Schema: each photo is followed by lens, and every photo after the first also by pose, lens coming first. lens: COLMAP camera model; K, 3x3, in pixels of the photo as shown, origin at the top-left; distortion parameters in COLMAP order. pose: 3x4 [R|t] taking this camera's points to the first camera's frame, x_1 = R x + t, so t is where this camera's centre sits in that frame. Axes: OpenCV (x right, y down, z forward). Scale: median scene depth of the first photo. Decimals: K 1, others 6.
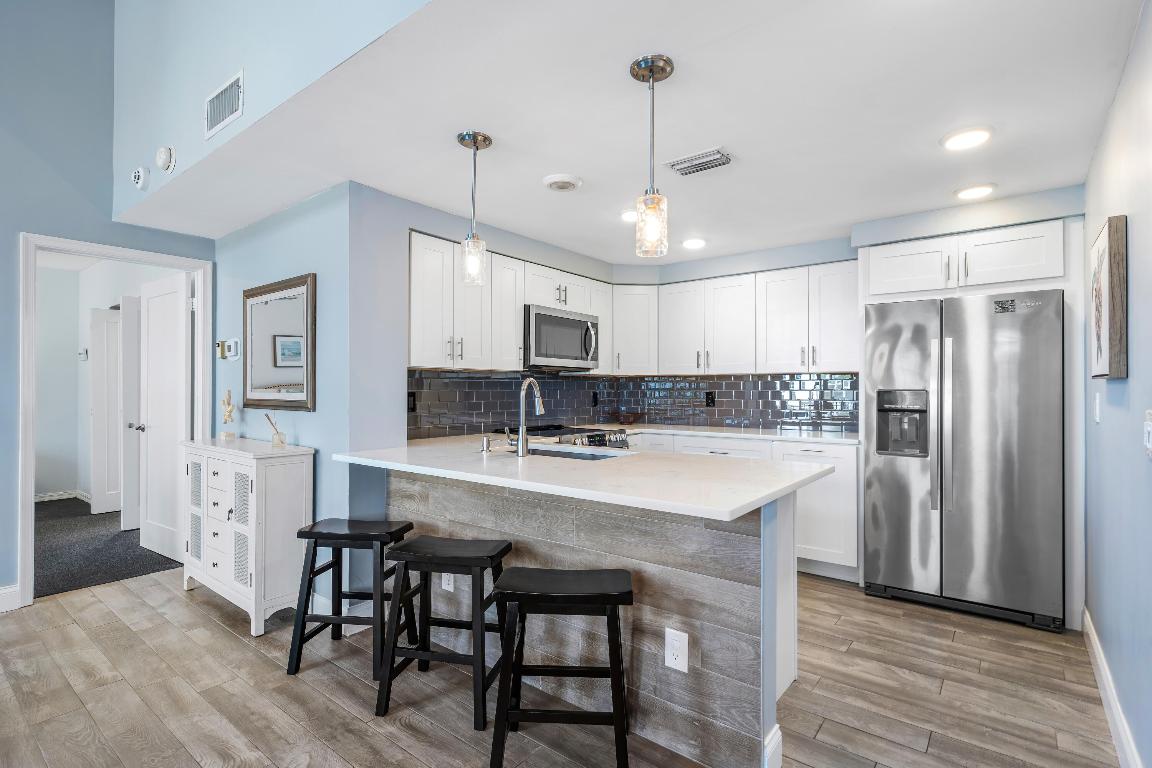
lens RADIAL K [[549.5, 0, 572.9], [0, 549.5, 383.0], [0, 0, 1]] dist [-0.000534, -0.000071]
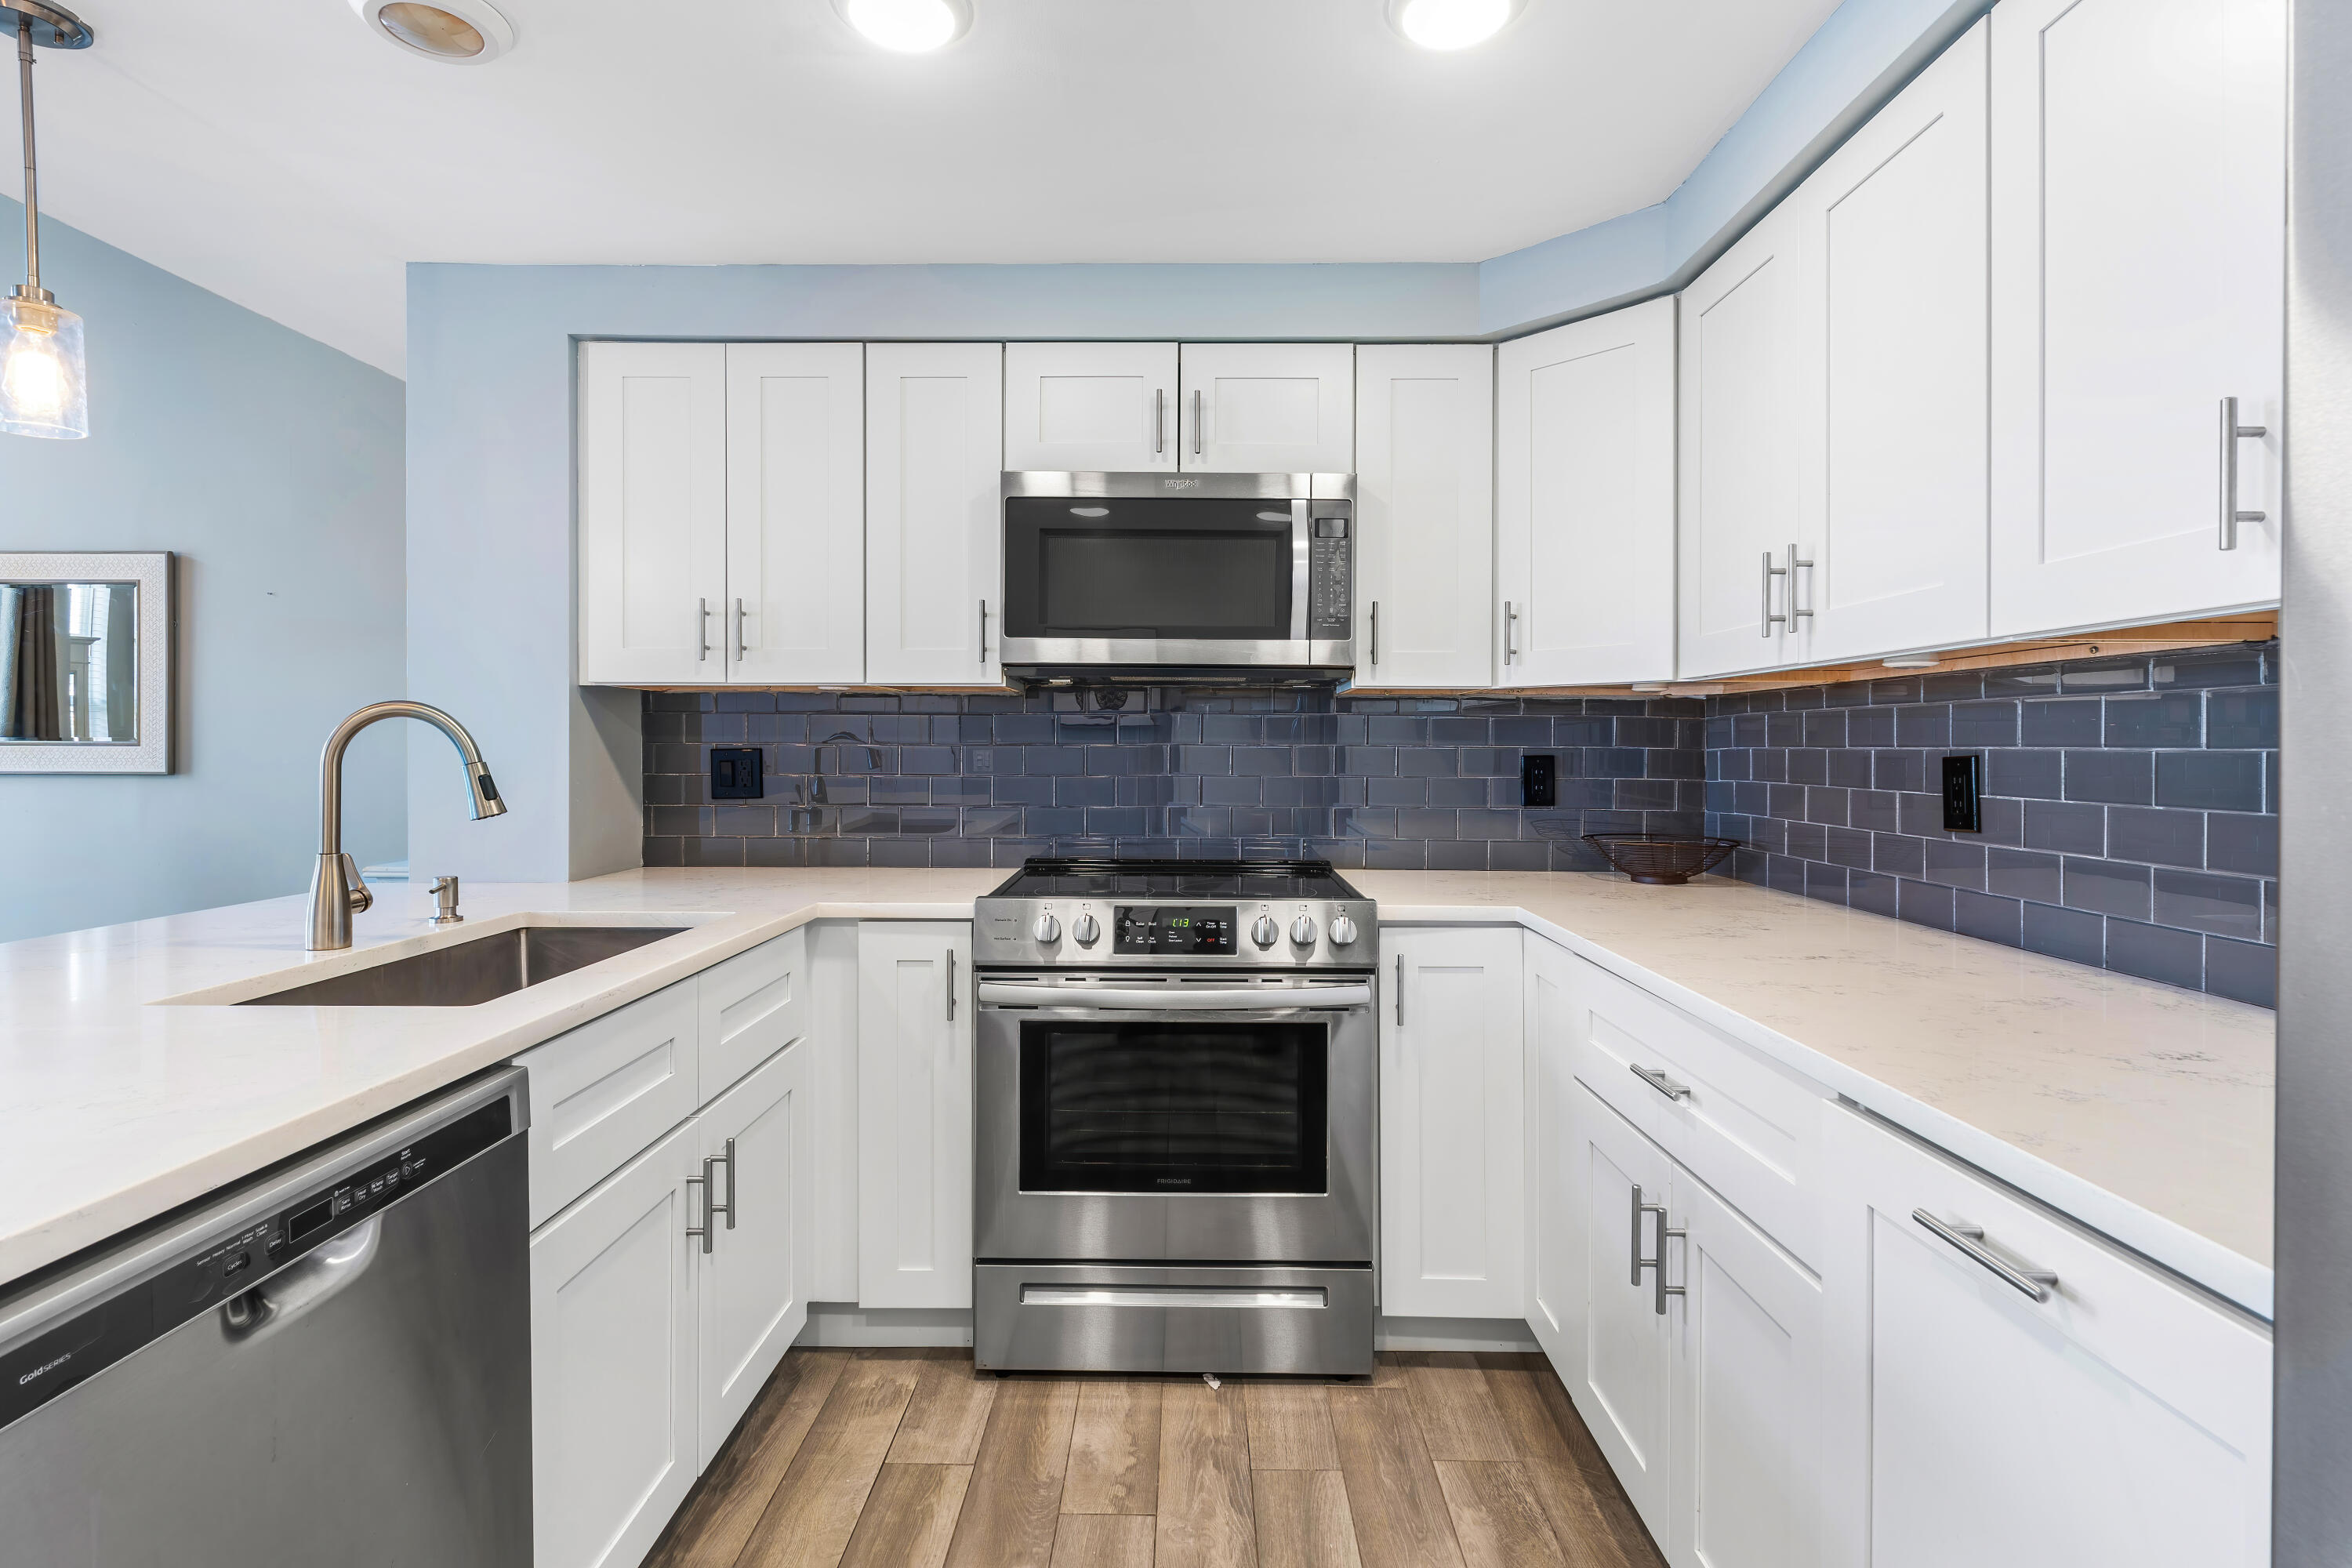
lens RADIAL K [[1152.5, 0, 1170.1], [0, 1152.5, 740.3], [0, 0, 1]] dist [-0.000966, -0.000186]
pose [[0.602935, -0.000774, -0.797790, 0.604409], [0.006431, 0.999972, 0.003890, 0.010281], [0.797764, -0.007476, 0.602923, 0.791749]]
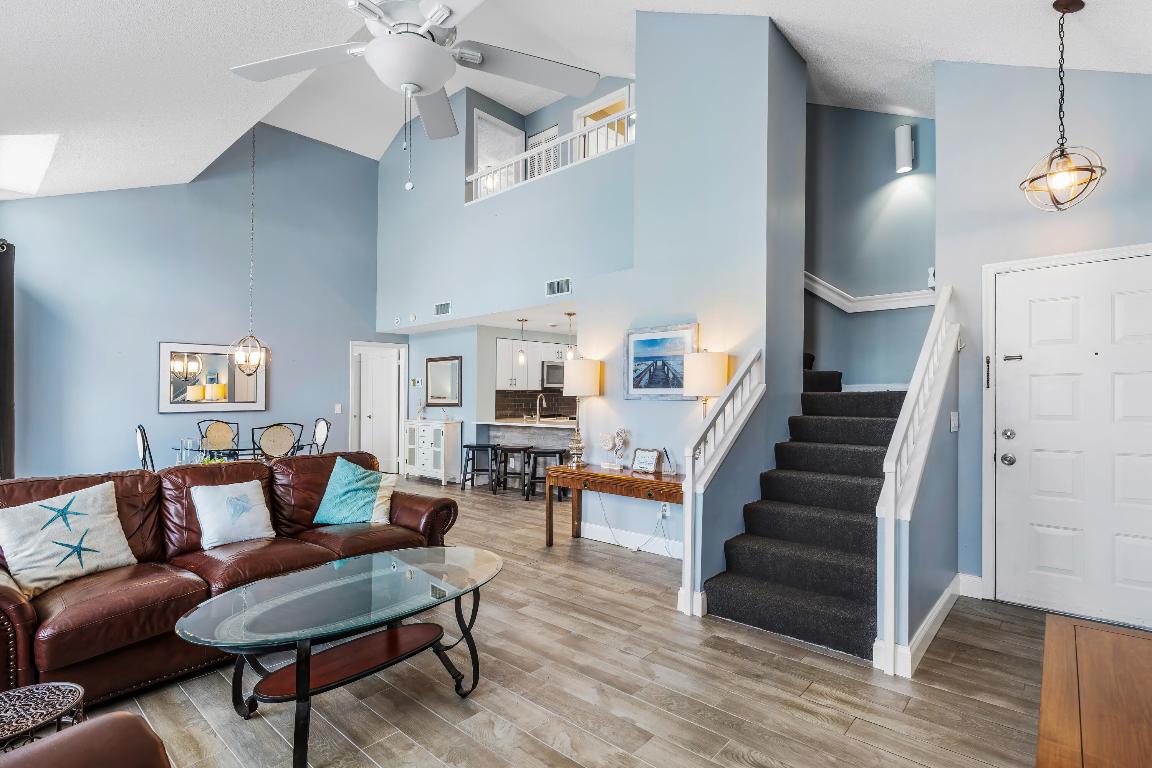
lens RADIAL K [[547.3, 0, 599.2], [0, 547.3, 387.0], [0, 0, 1]] dist [0.000237, 0.000050]
pose [[0.999401, -0.008735, -0.033490, 0.277932], [0.008438, 0.999924, -0.008984, -0.014272], [0.033566, 0.008696, 0.999399, -1.570585]]
